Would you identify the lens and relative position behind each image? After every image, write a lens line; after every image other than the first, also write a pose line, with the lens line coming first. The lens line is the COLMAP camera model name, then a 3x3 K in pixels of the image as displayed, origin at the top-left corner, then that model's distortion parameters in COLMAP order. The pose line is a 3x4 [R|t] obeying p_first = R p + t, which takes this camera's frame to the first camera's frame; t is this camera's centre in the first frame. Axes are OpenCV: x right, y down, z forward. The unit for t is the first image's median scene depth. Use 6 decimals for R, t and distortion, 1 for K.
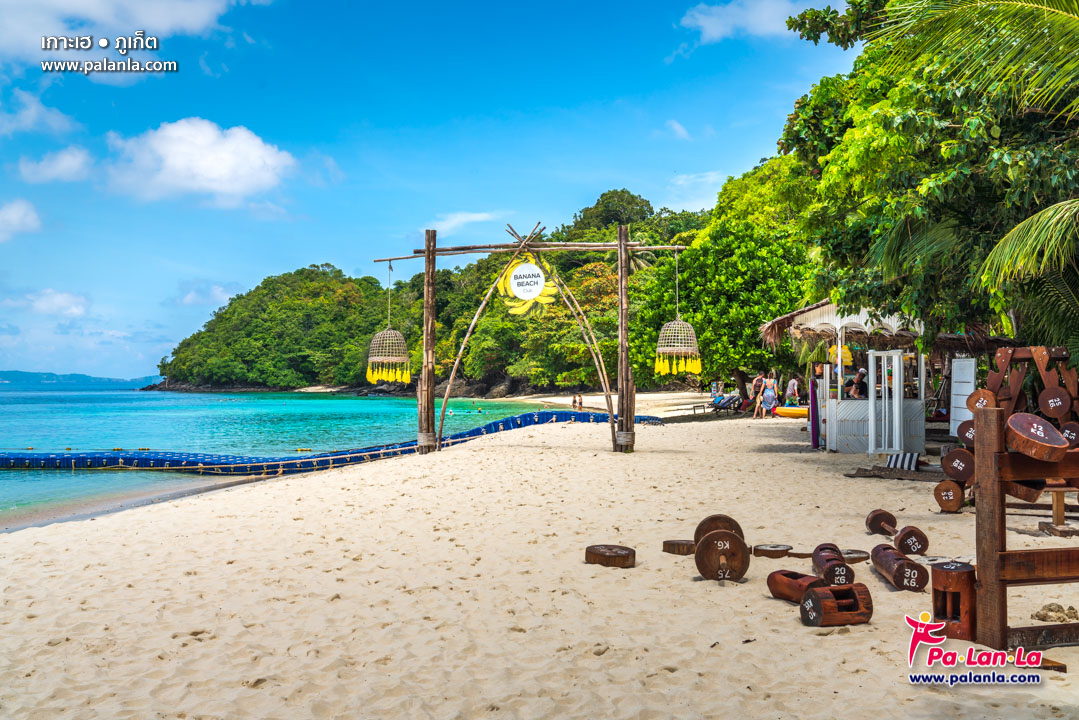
lens RADIAL K [[1378.4, 0, 540.3], [0, 1378.4, 361.1], [0, 0, 1]] dist [0.009241, 0.000000]
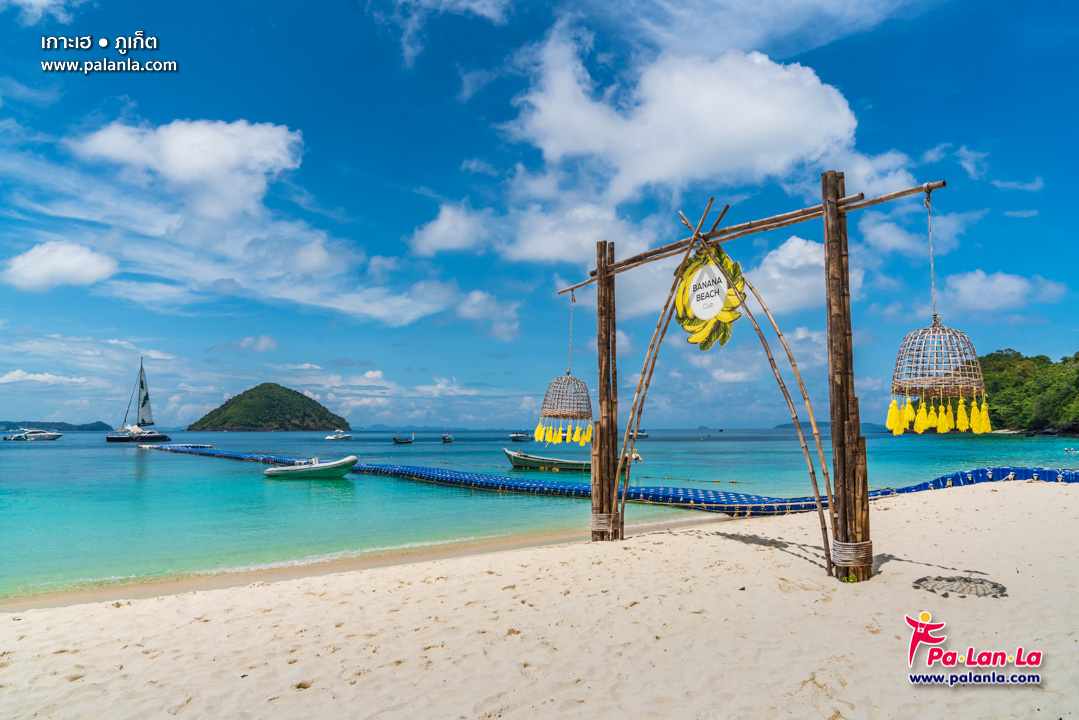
lens RADIAL K [[775.0, 0, 531.6], [0, 775.0, 352.4], [0, 0, 1]] dist [0.004593, 0.003018]
pose [[0.758754, -0.071260, -0.647468, 0.098376], [0.017932, 0.995906, -0.088596, 0.001563], [0.651130, 0.055612, 0.756926, 0.393883]]
